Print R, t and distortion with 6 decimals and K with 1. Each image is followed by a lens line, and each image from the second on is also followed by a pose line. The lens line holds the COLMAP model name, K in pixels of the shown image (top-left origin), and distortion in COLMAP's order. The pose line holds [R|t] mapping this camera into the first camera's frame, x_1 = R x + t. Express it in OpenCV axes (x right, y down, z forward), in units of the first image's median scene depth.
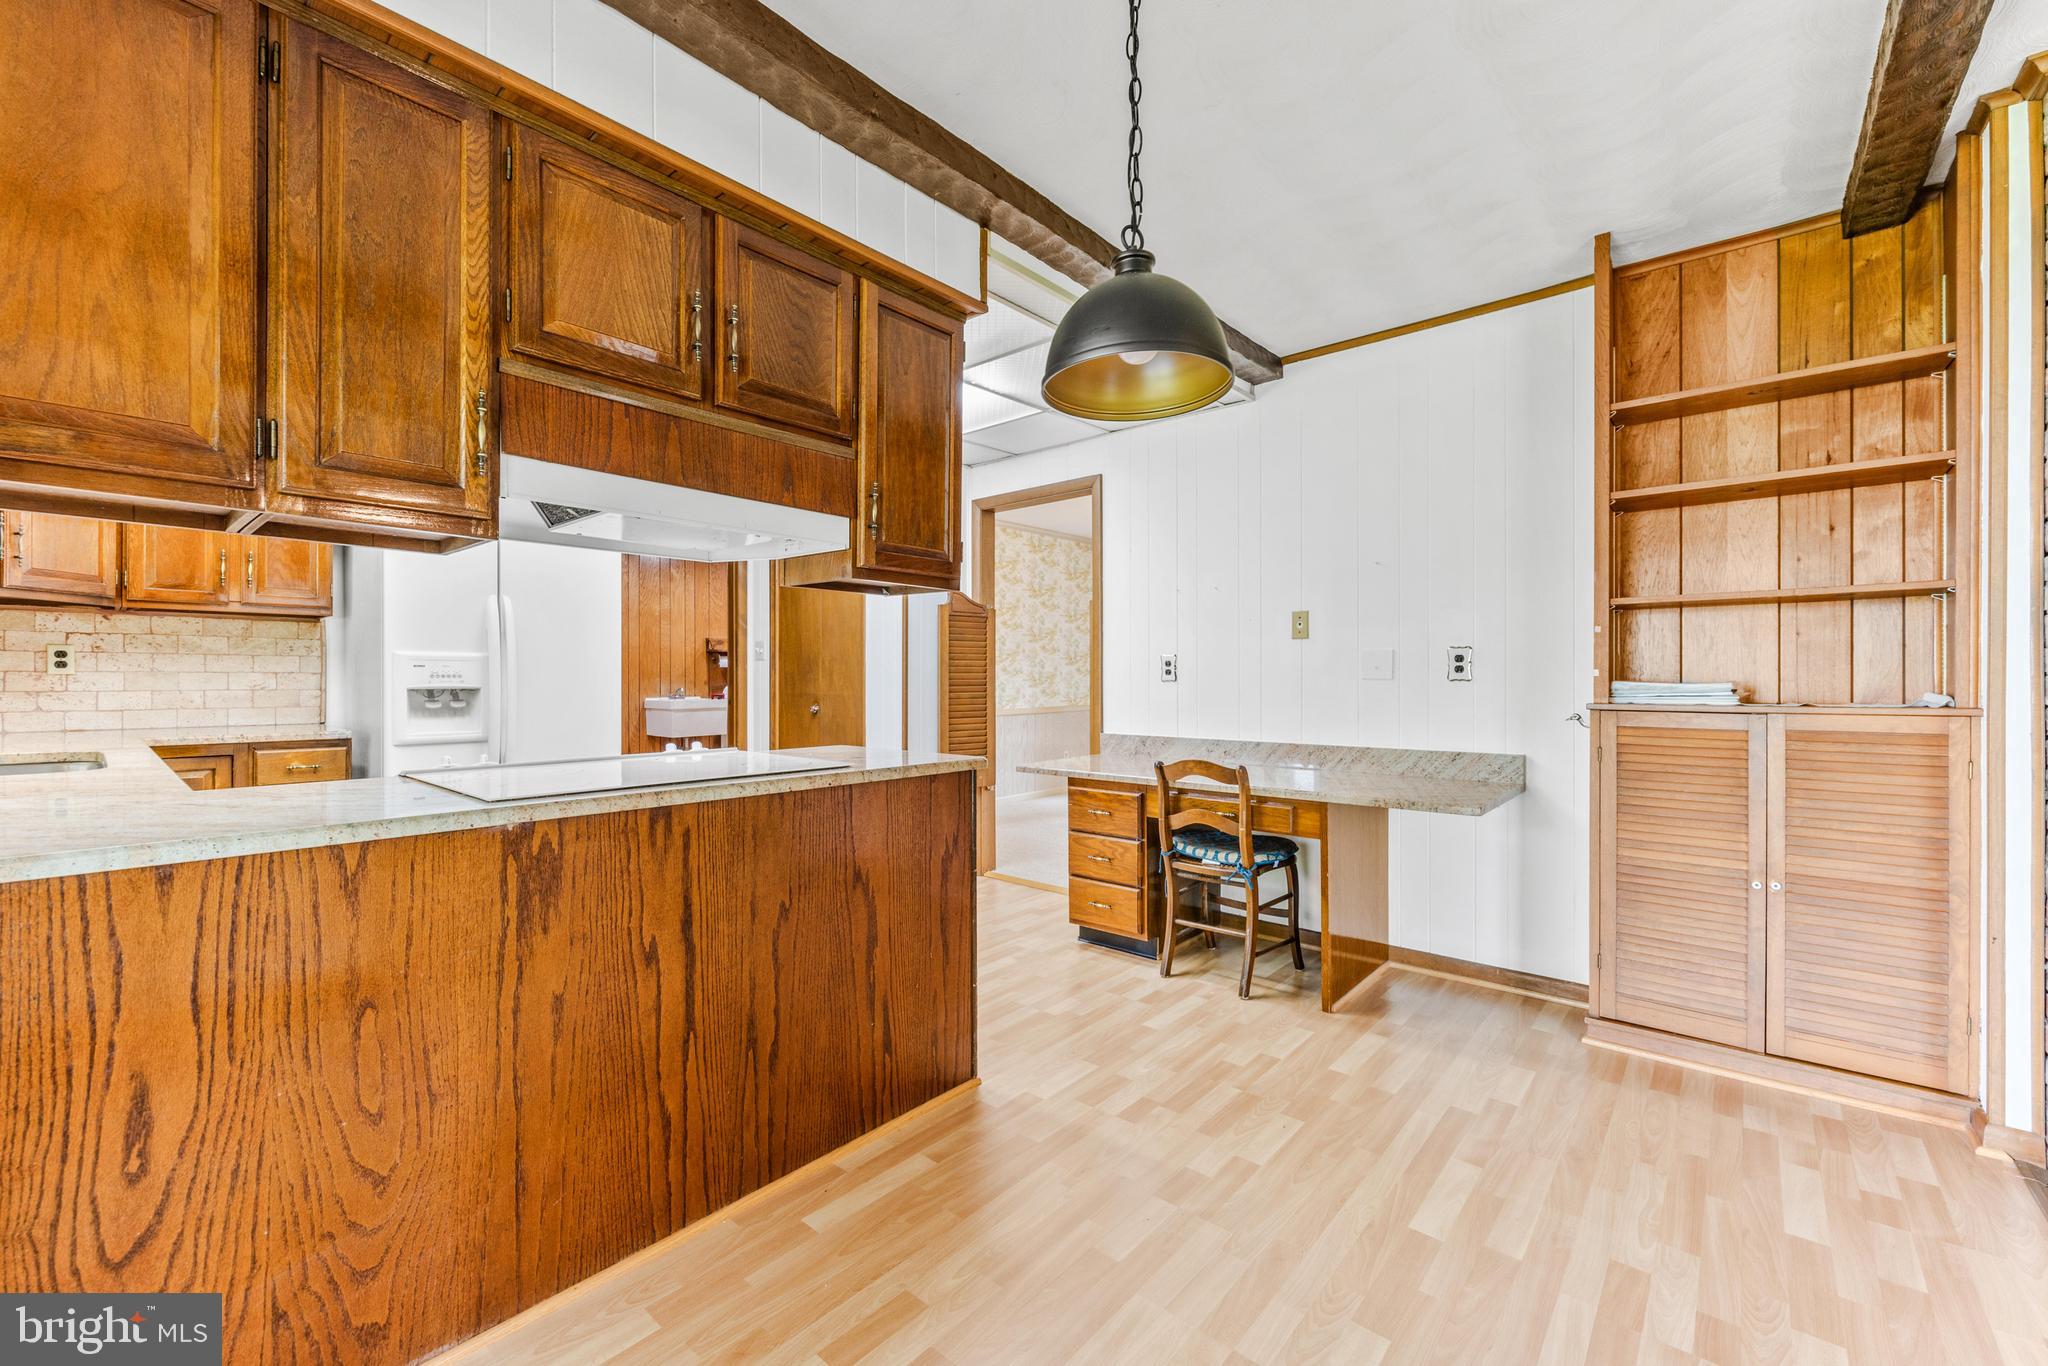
lens RADIAL K [[826.8, 0, 1016.0], [0, 826.8, 678.6], [0, 0, 1]] dist [-0.002398, 0.000337]
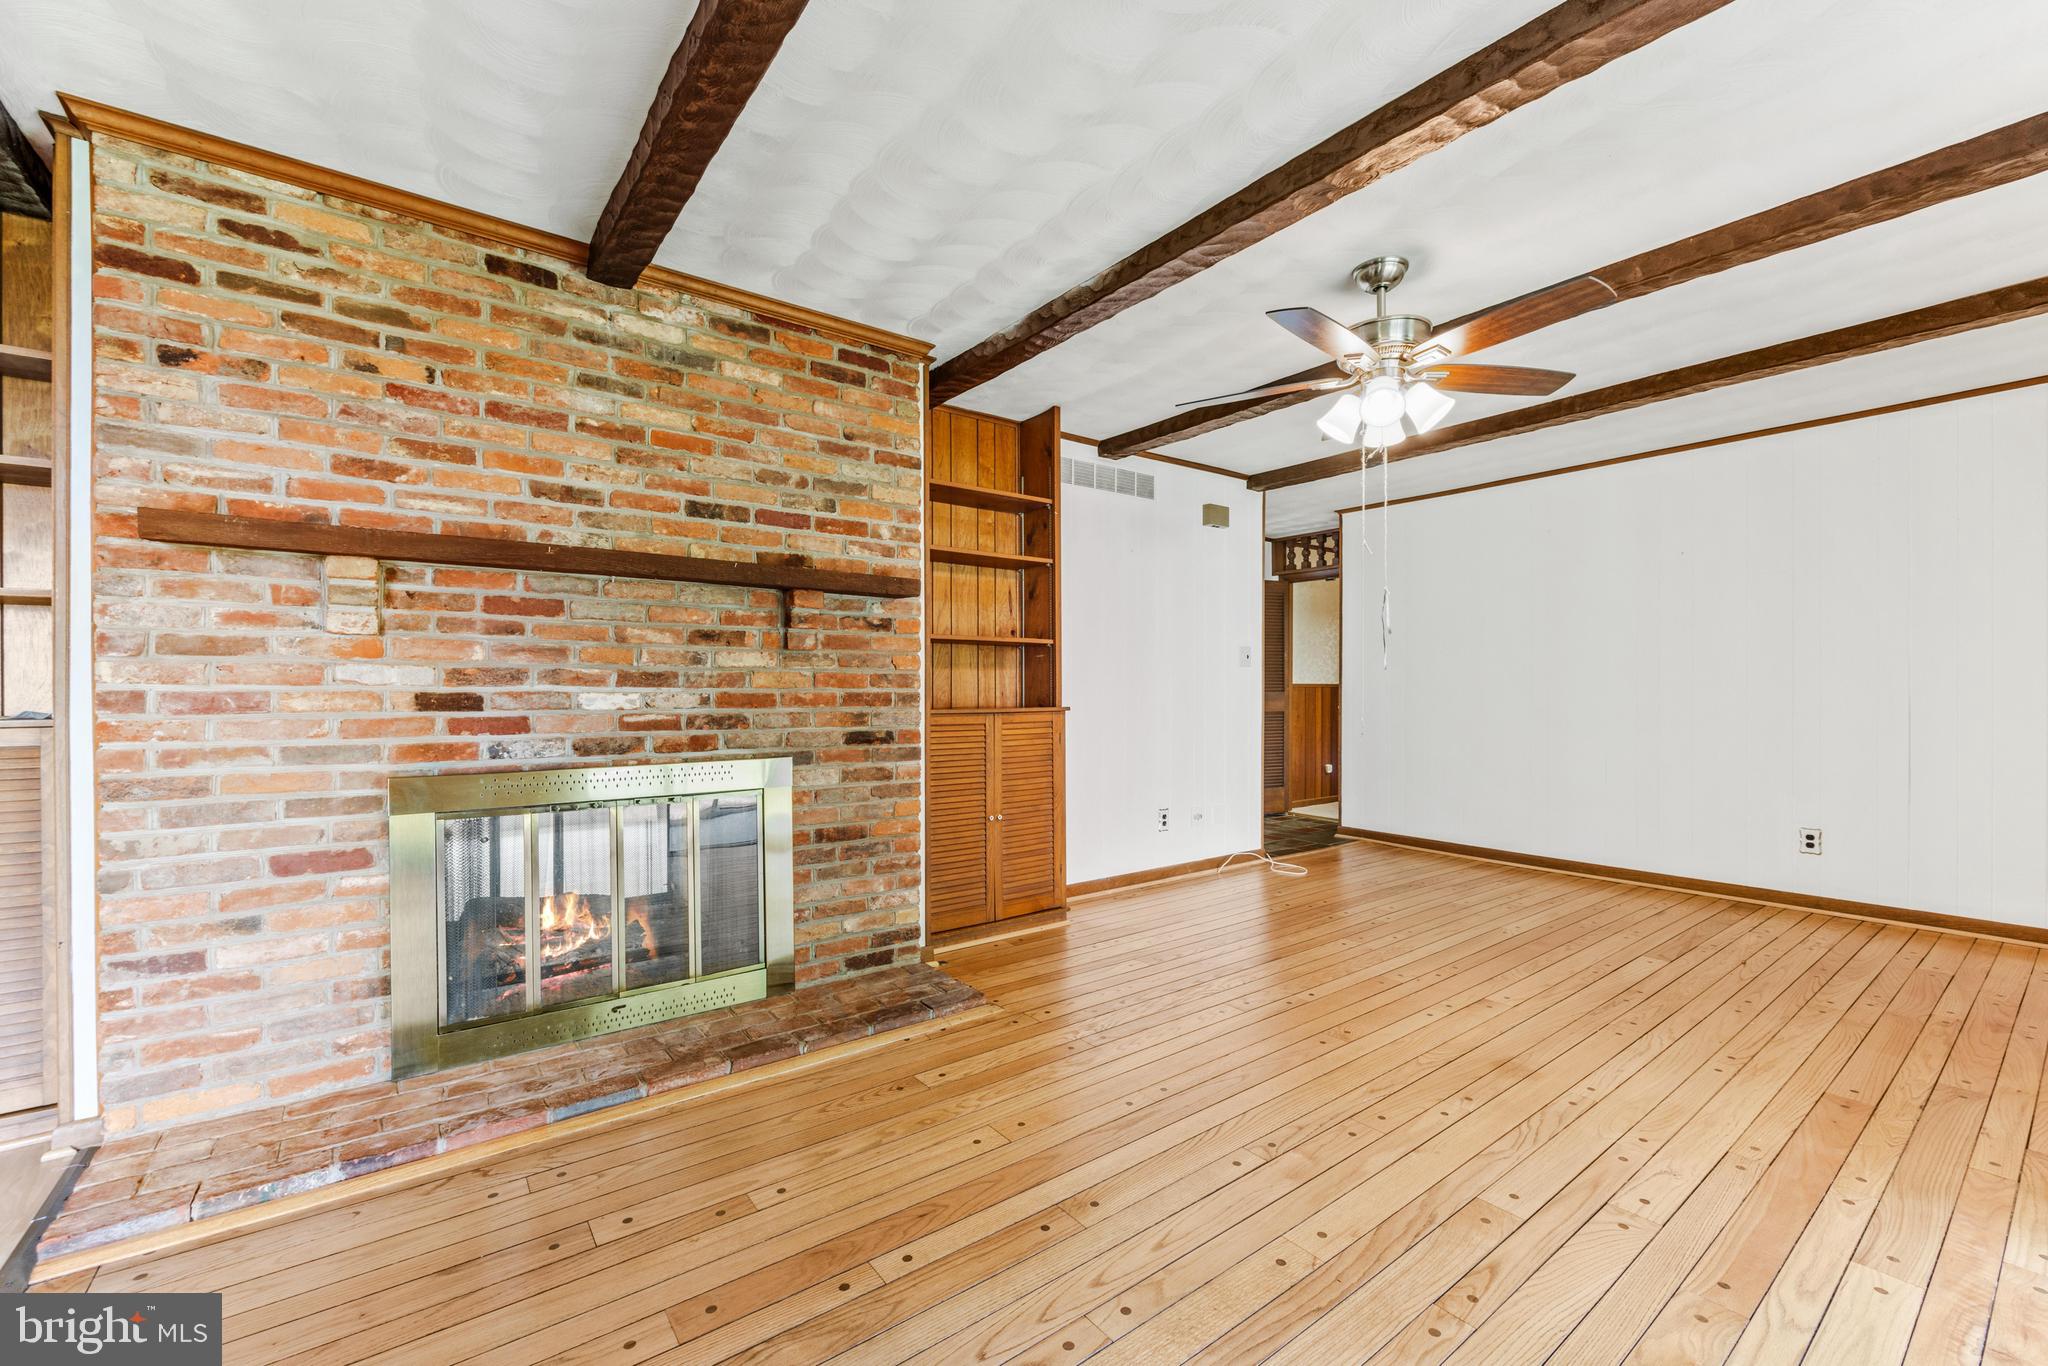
lens RADIAL K [[826.8, 0, 1034.6], [0, 826.8, 693.9], [0, 0, 1]] dist [-0.002398, 0.000337]
pose [[0.205735, -0.005919, 0.978590, 0.351445], [0.002190, 0.999982, 0.005588, 0.001867], [-0.978605, 0.000994, 0.205744, -0.318304]]
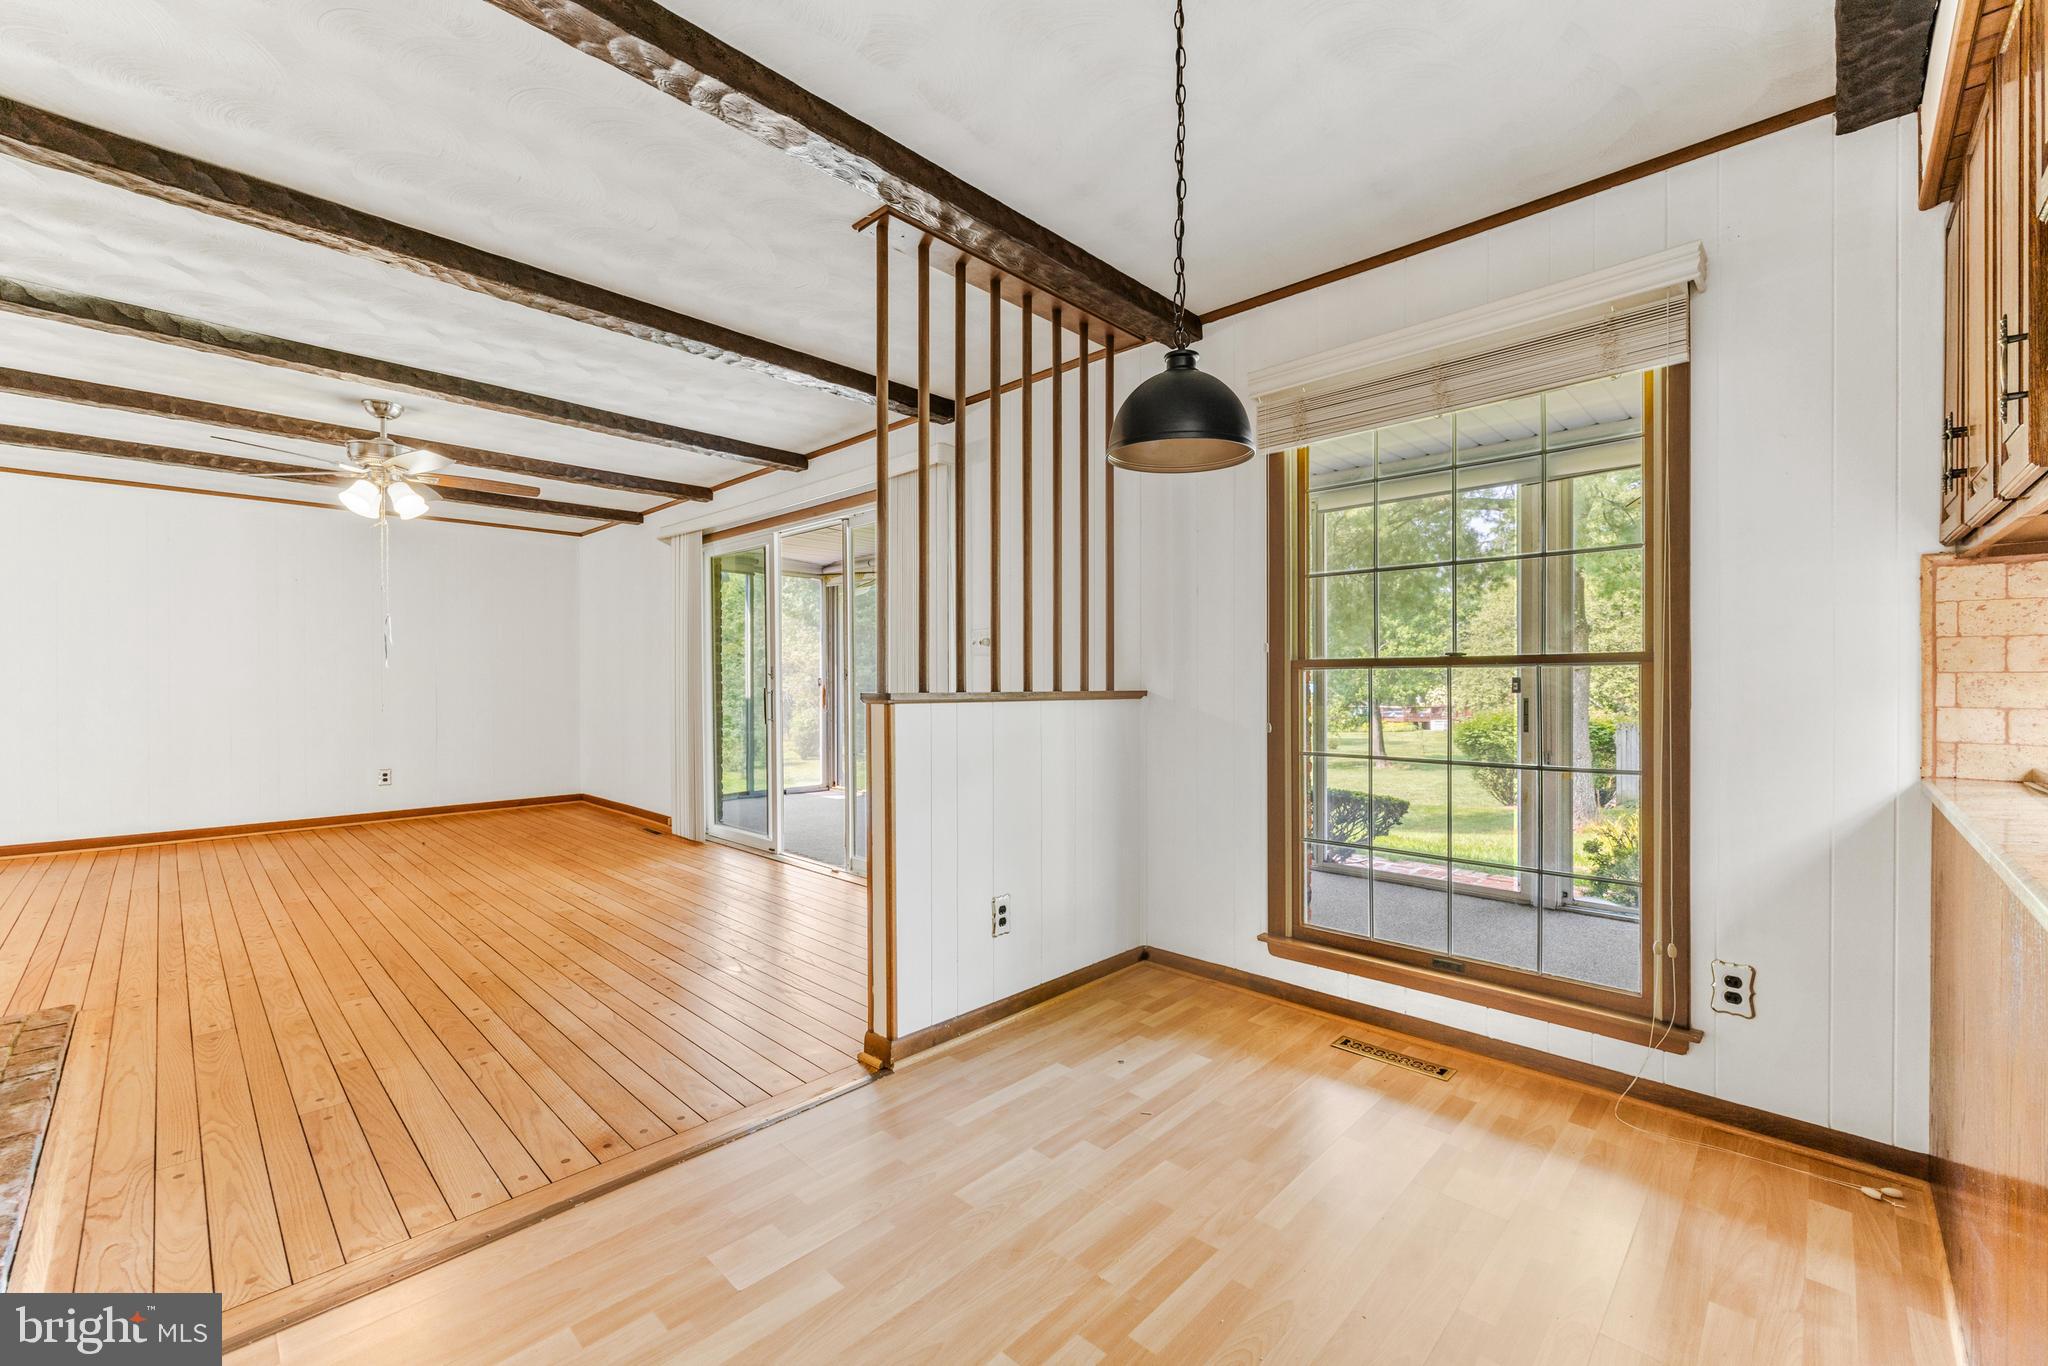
lens RADIAL K [[826.8, 0, 1024.5], [0, 826.8, 682.0], [0, 0, 1]] dist [-0.002398, 0.000337]
pose [[-0.999014, 0.001553, 0.044378, 0.154440], [0.001680, 0.999995, 0.002819, 0.000257], [-0.044374, 0.002891, -0.999011, 1.073712]]
